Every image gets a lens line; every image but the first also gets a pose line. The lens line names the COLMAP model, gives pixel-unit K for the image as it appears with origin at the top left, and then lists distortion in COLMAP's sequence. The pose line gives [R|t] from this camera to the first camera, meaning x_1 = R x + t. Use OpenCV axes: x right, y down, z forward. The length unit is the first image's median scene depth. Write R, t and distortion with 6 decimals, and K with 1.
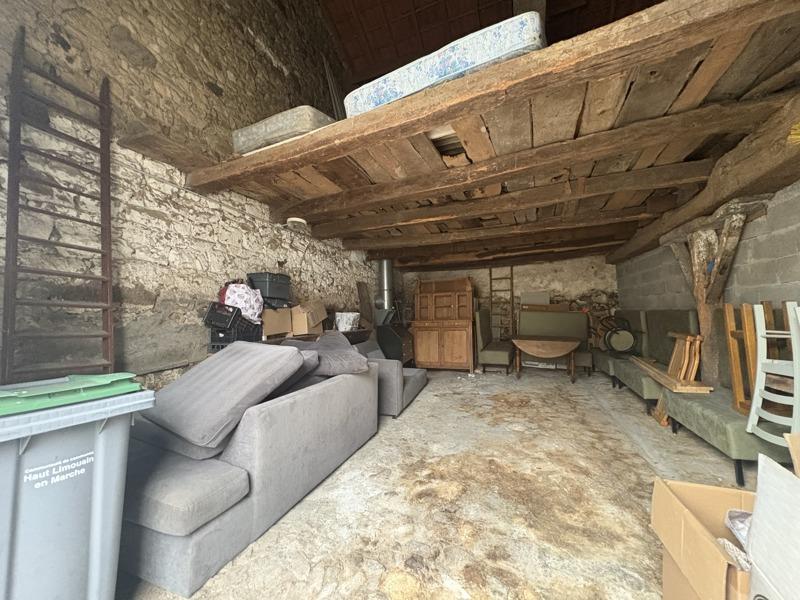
lens RADIAL K [[318.2, 0, 398.8], [0, 318.2, 298.3], [0, 0, 1]] dist [-0.000019, -0.000073]
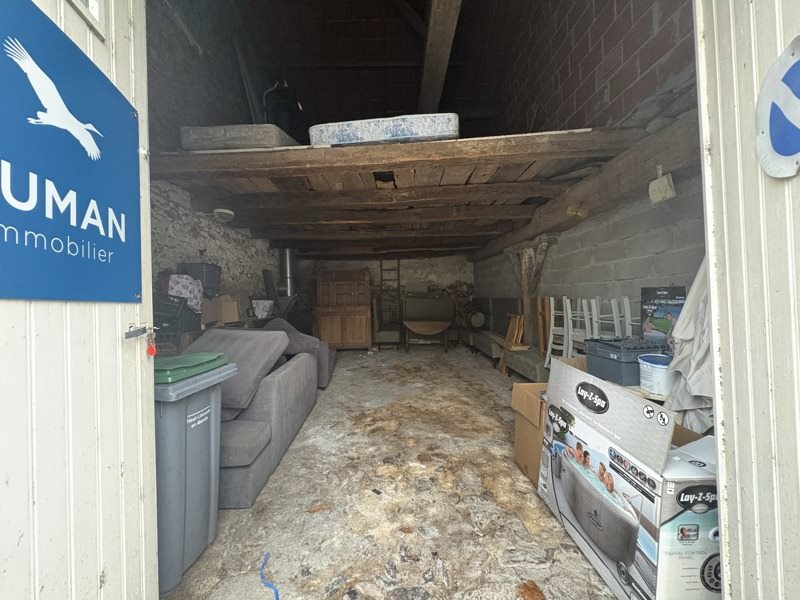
lens RADIAL K [[318.2, 0, 399.6], [0, 318.2, 297.7], [0, 0, 1]] dist [-0.000019, -0.000073]
pose [[0.919729, -0.001177, 0.392552, -0.272464], [-0.017400, 0.998890, 0.043762, -0.029894], [-0.392168, -0.047080, 0.918688, -0.233585]]
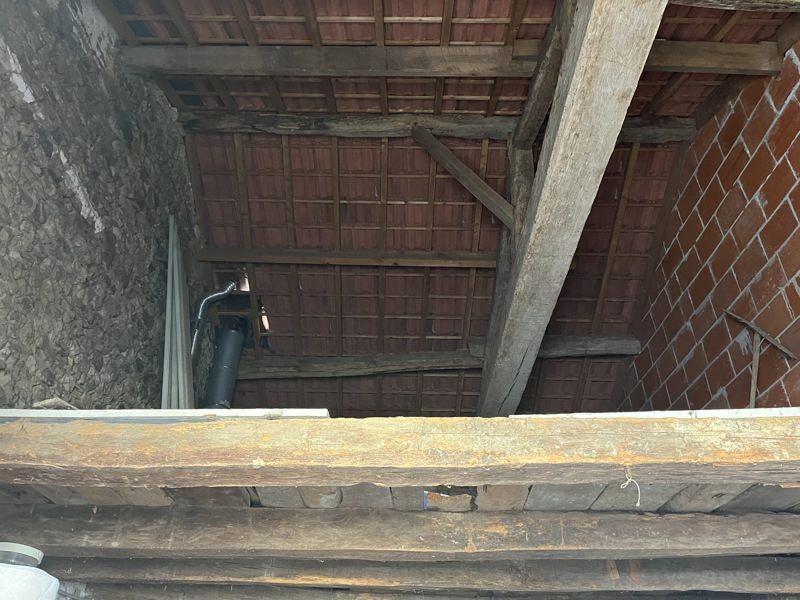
lens RADIAL K [[609.2, 0, 407.8], [0, 609.2, 301.4], [0, 0, 1]] dist [0.029265, -0.031127]
pose [[0.922550, 0.247869, 0.295742, -0.238682], [-0.064711, 0.854935, -0.514682, -0.200903], [-0.380414, 0.455683, 0.804760, 0.104764]]
